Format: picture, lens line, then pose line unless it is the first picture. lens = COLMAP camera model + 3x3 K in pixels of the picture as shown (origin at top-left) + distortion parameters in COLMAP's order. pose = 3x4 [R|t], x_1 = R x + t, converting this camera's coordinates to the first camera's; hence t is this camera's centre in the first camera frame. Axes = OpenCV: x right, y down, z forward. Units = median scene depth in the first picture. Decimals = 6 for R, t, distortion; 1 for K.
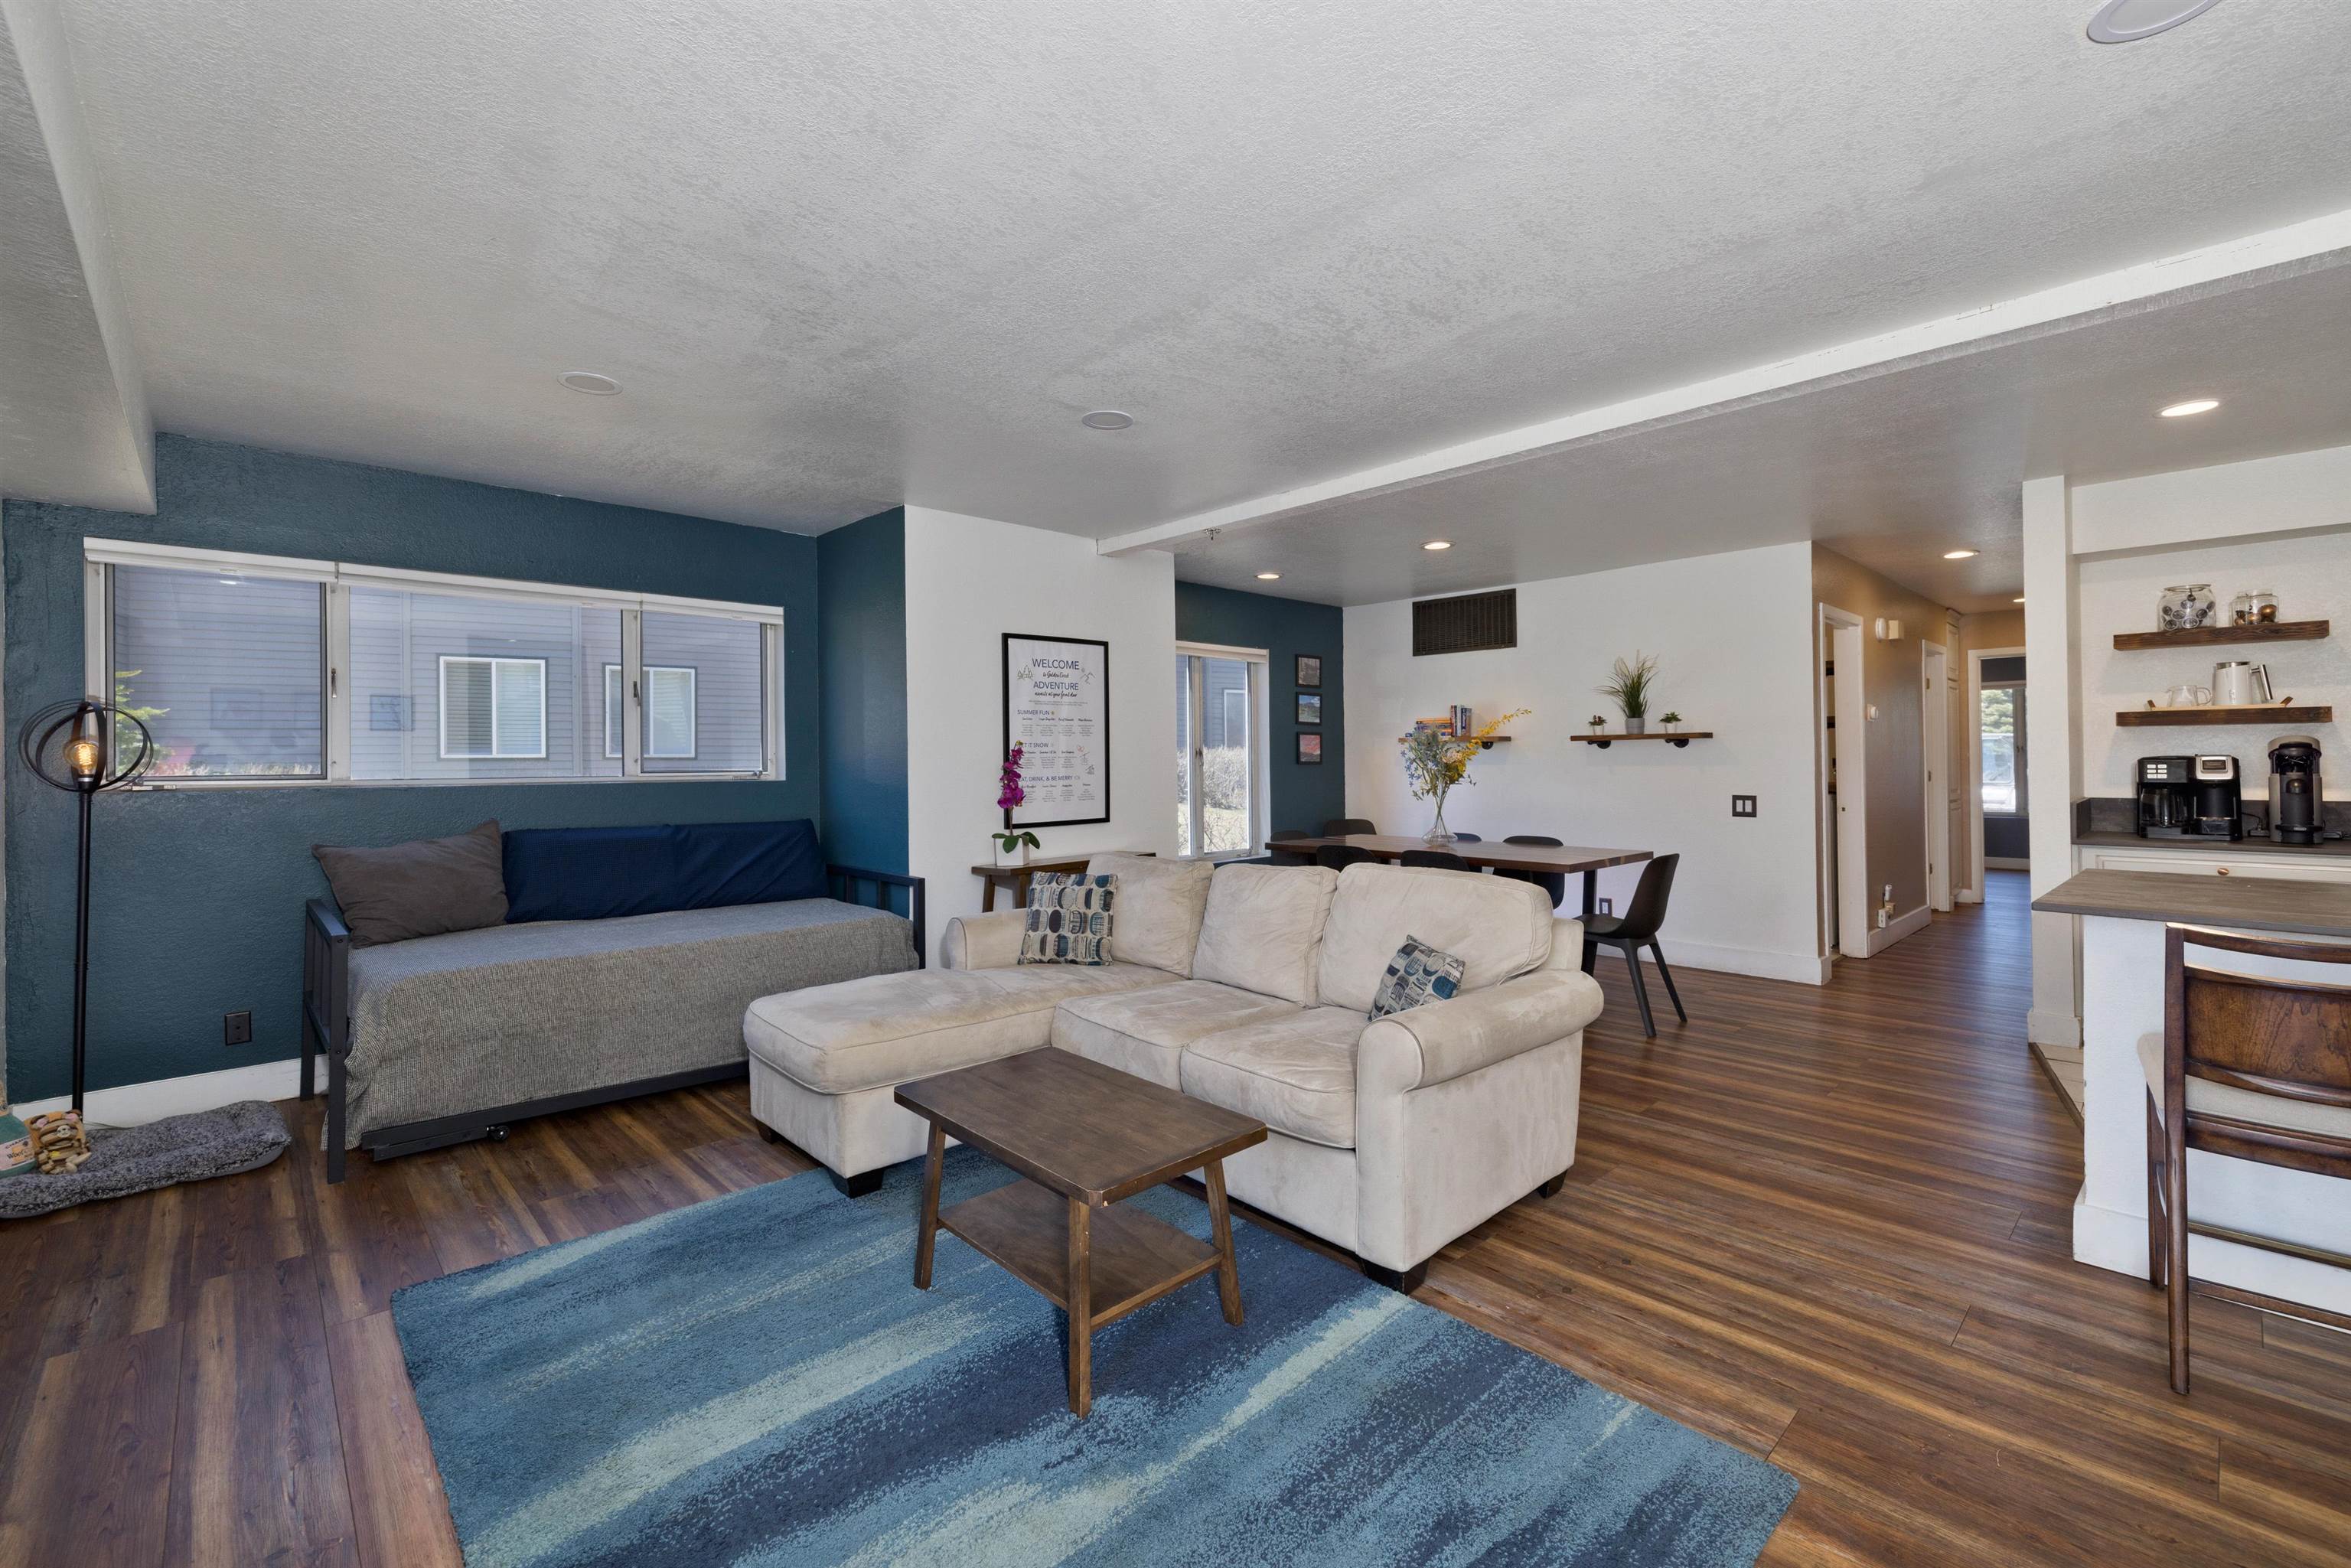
lens RADIAL K [[987.3, 0, 1167.9], [0, 987.3, 757.7], [0, 0, 1]] dist [0.000653, -0.000301]
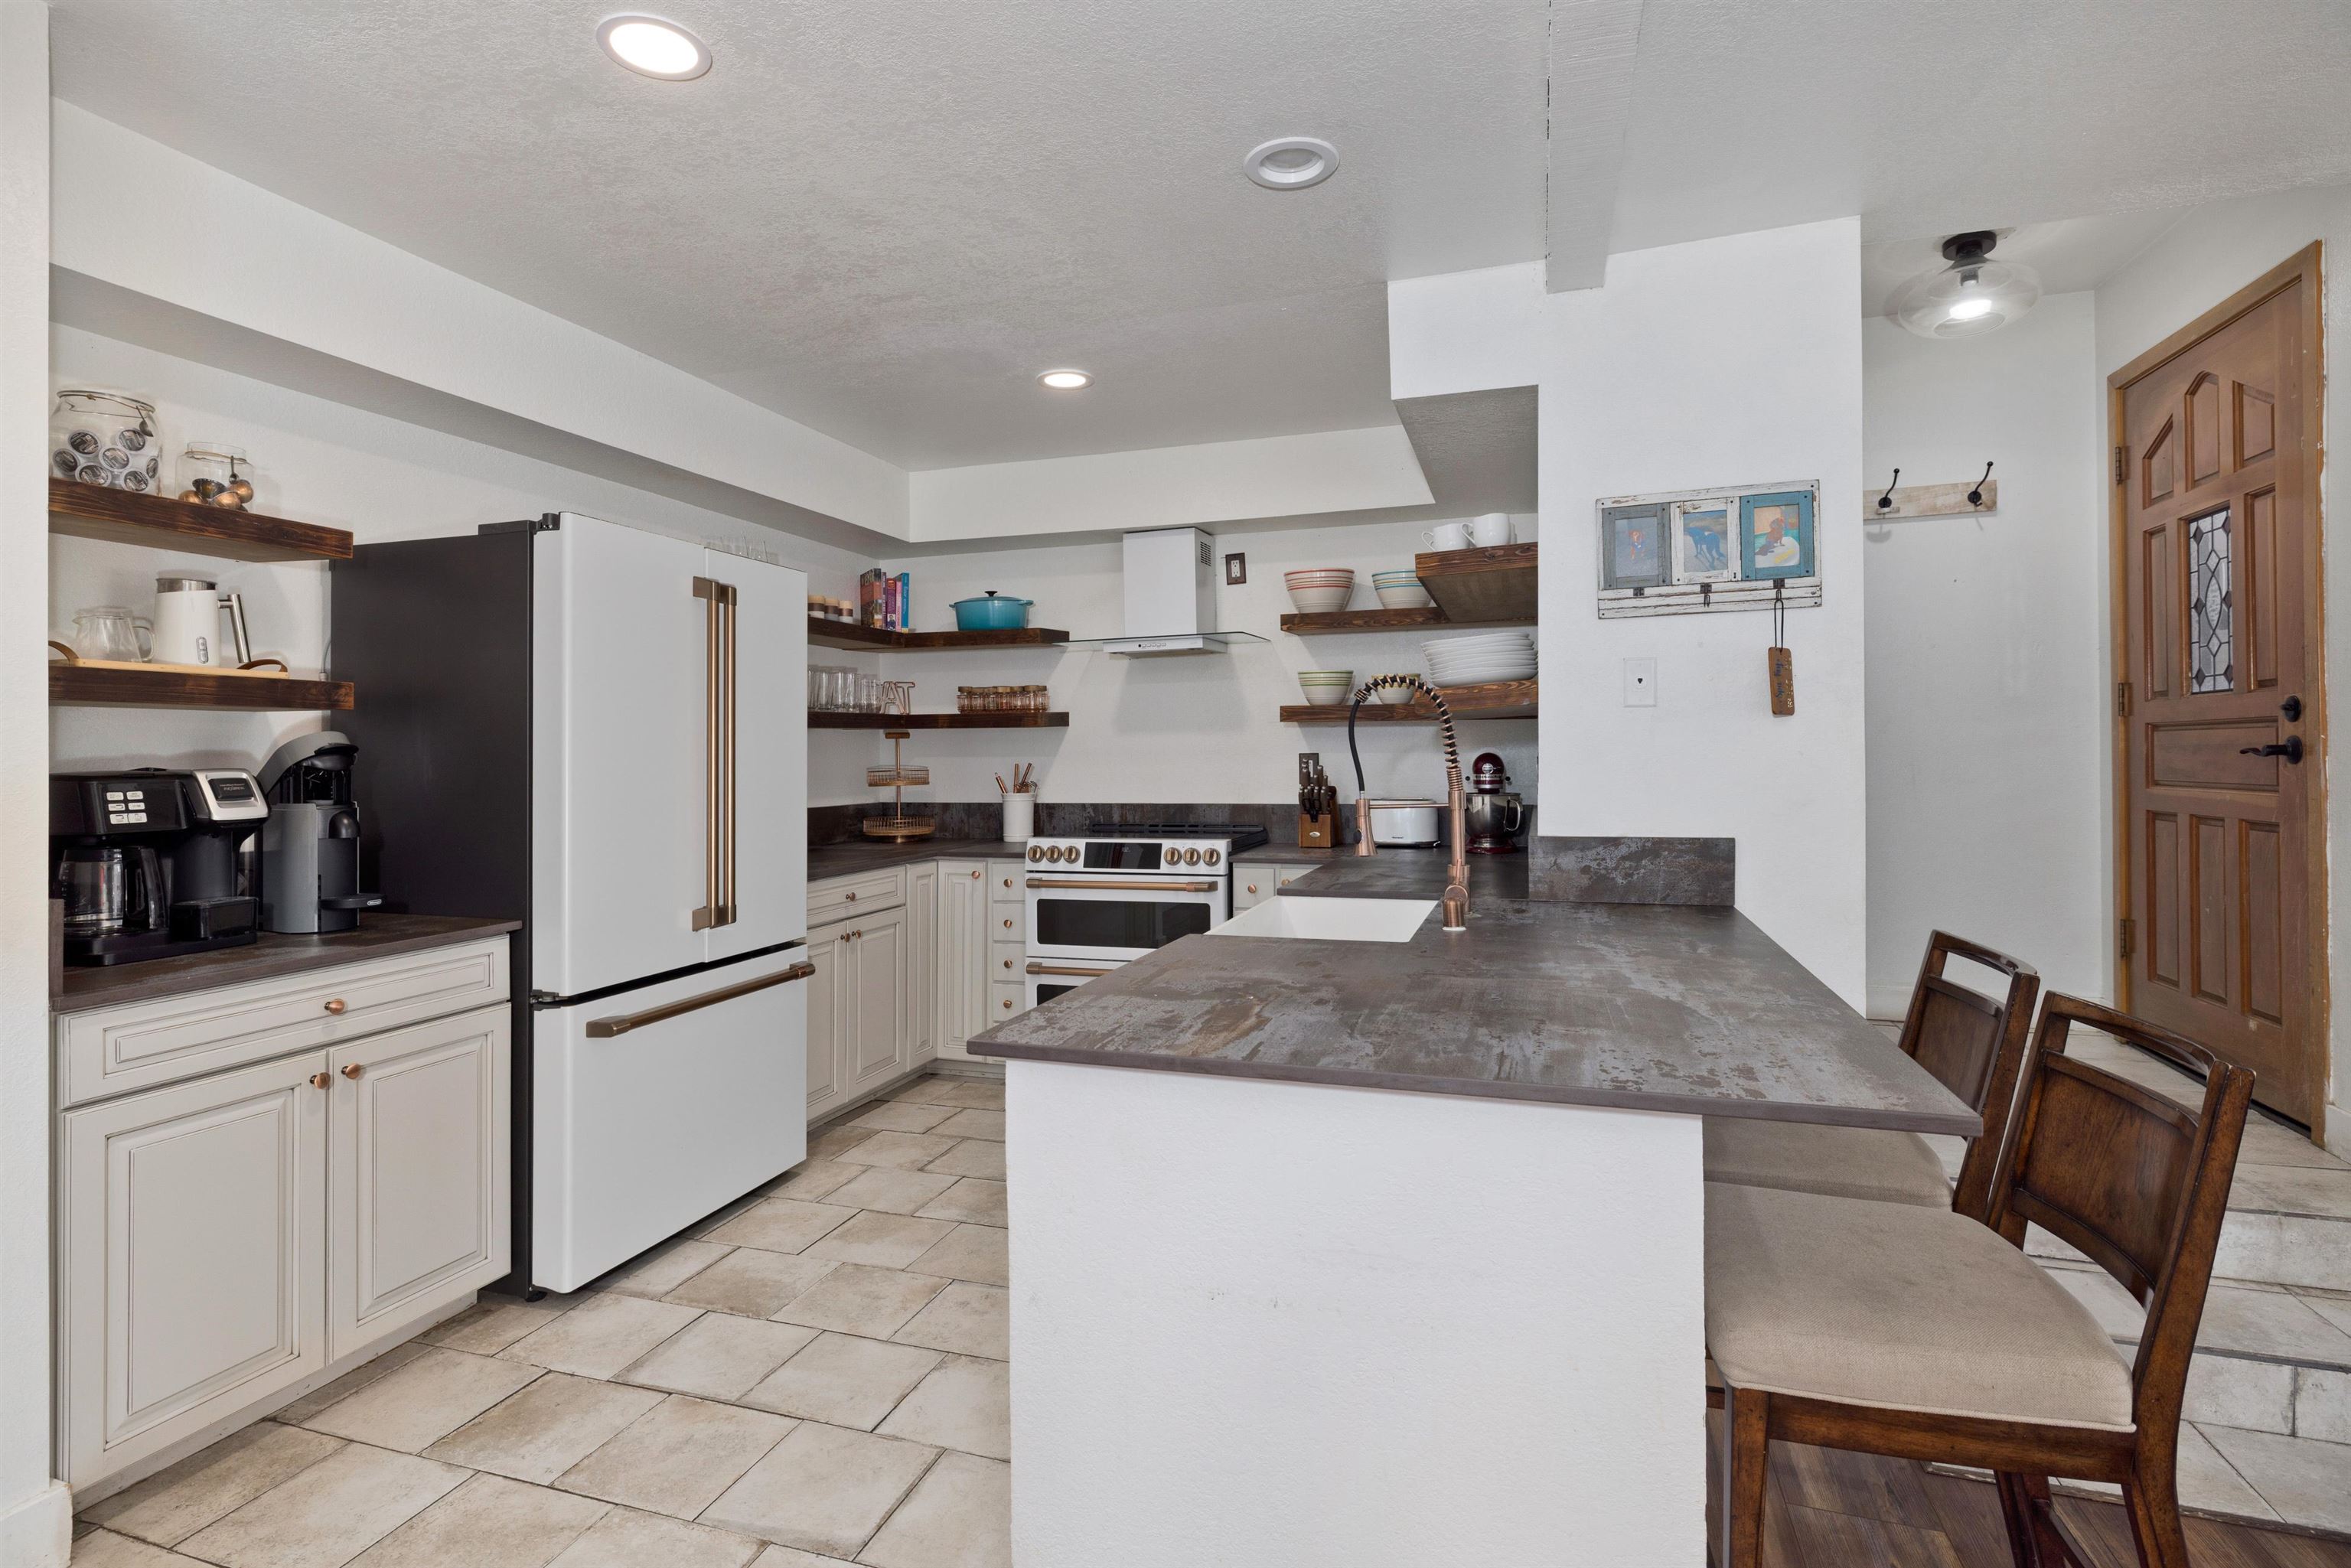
lens RADIAL K [[1156.3, 0, 1162.4], [0, 1156.3, 733.8], [0, 0, 1]] dist [-0.000377, -0.002966]
pose [[-0.478637, 0.026546, 0.877612, 0.314431], [0.009301, 0.999640, -0.025164, -0.000748], [-0.877964, -0.003882, -0.478711, 0.775036]]
